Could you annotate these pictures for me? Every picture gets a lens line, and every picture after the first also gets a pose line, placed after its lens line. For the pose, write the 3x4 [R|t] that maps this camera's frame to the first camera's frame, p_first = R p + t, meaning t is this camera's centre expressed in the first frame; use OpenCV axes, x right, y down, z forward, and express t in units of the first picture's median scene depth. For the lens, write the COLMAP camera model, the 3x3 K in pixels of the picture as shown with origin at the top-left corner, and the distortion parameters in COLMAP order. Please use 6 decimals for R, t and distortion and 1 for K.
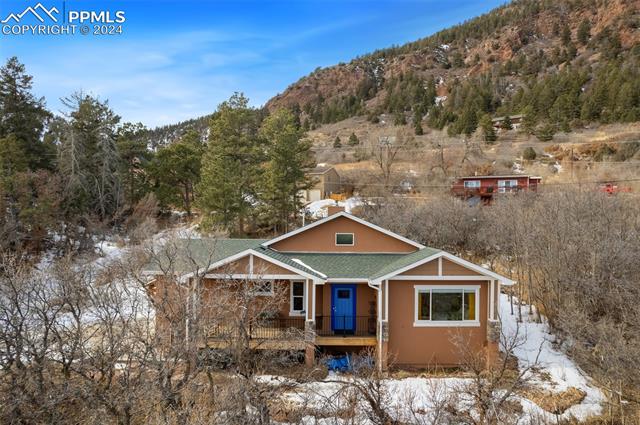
lens RADIAL K [[406.3, 0, 320.0], [0, 406.3, 212.5], [0, 0, 1]] dist [-0.080867, 0.062313]
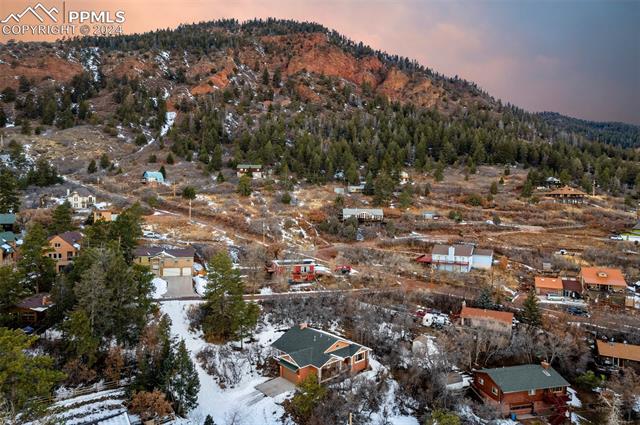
lens RADIAL K [[406.3, 0, 320.0], [0, 406.3, 212.5], [0, 0, 1]] dist [-0.080867, 0.062313]
pose [[0.727233, -0.026042, 0.685897, -0.169856], [-0.020628, 0.997999, 0.059763, -0.091172], [-0.686081, -0.057610, 0.725241, -0.103540]]
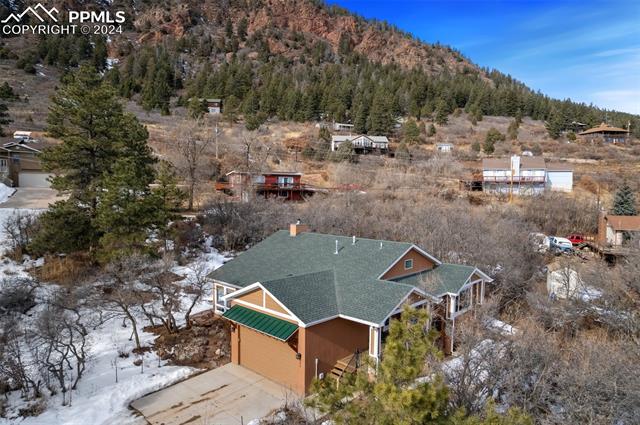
lens RADIAL K [[406.3, 0, 320.0], [0, 406.3, 212.5], [0, 0, 1]] dist [-0.080867, 0.062313]
pose [[0.669761, -0.036887, 0.741660, -0.068375], [-0.022971, 0.997258, 0.070344, -0.011980], [-0.742221, -0.064151, 0.667077, 0.021165]]
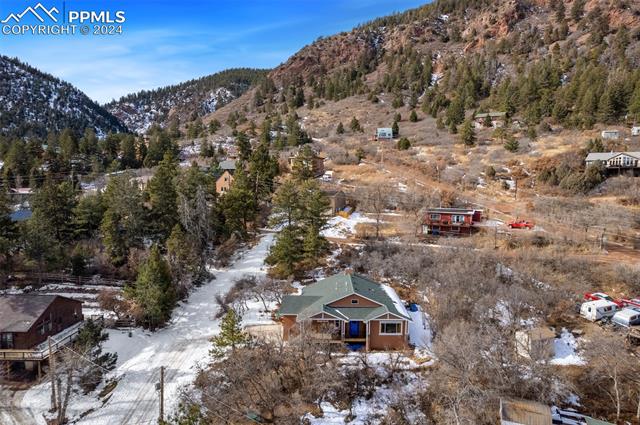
lens RADIAL K [[406.3, 0, 320.0], [0, 406.3, 212.5], [0, 0, 1]] dist [-0.080867, 0.062313]
pose [[0.999998, -0.001964, 0.000306, -0.010203], [0.001915, 0.993216, 0.116269, -0.050302], [-0.000532, -0.116268, 0.993218, -0.095746]]
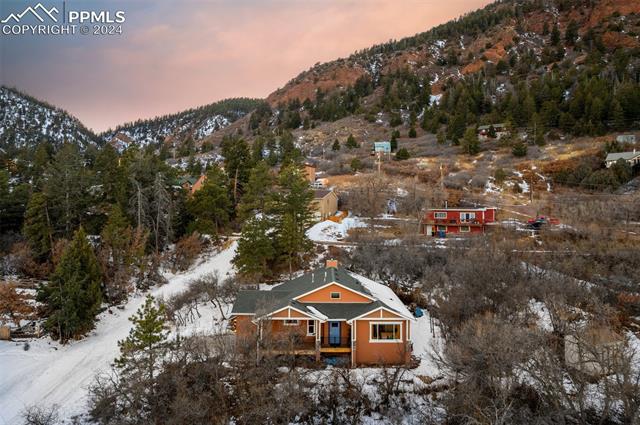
lens RADIAL K [[415.9, 0, 321.0], [0, 415.9, 185.9], [0, 0, 1]] dist [-0.084504, 0.070067]
pose [[0.999982, -0.004562, 0.003823, -0.000727], [0.004672, 0.999558, -0.029375, -0.024313], [-0.003687, 0.029393, 0.999561, -0.059352]]
